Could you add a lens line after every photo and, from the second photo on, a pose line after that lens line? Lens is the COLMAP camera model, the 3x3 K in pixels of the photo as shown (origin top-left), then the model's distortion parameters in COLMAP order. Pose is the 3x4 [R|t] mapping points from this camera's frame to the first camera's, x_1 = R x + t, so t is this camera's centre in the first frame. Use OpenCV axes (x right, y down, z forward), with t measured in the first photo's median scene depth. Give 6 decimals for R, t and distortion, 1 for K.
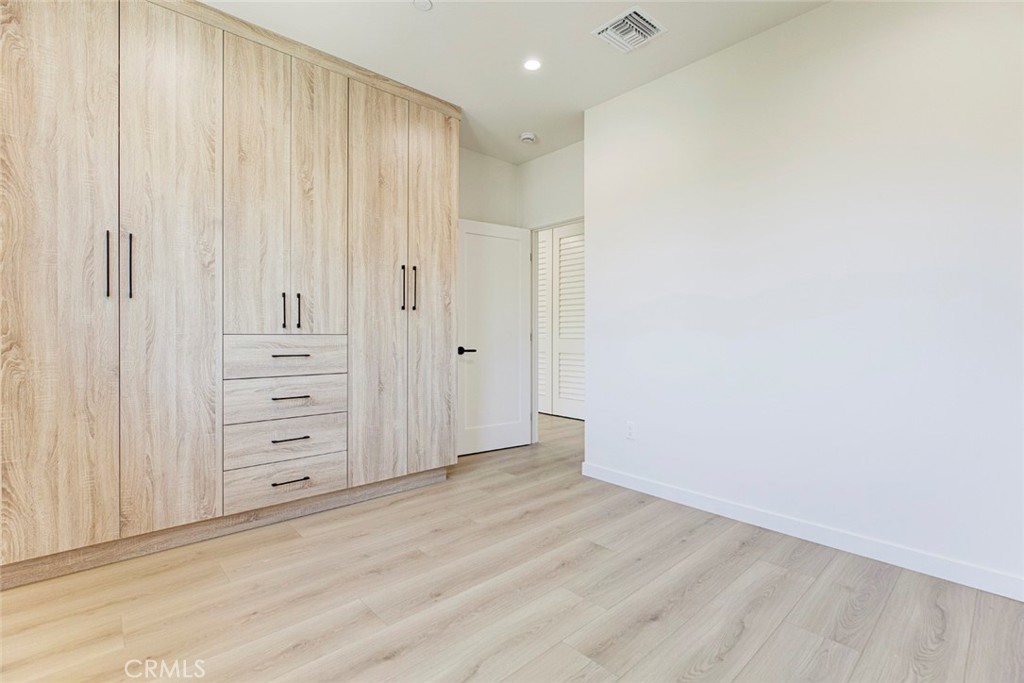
lens RADIAL K [[471.2, 0, 503.3], [0, 471.2, 334.4], [0, 0, 1]] dist [-0.005113, -0.000618]
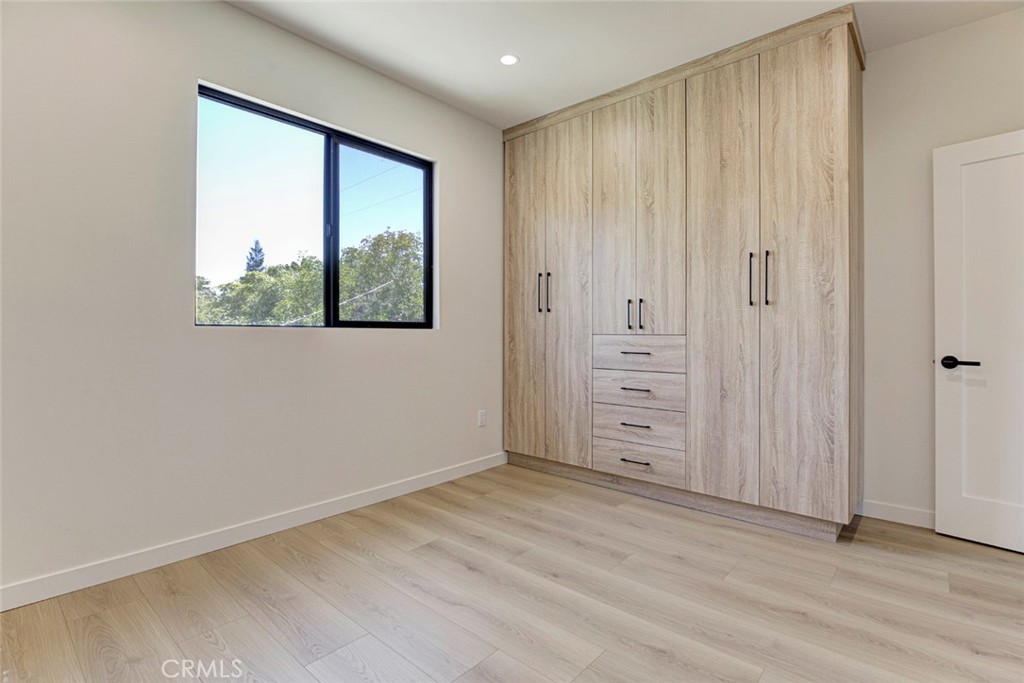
lens RADIAL K [[471.2, 0, 502.8], [0, 471.2, 327.2], [0, 0, 1]] dist [-0.005113, -0.000618]
pose [[0.117429, -0.015914, -0.992954, 0.635233], [-0.003642, 0.999858, -0.016456, 0.001767], [0.993075, 0.005549, 0.117355, 0.515506]]
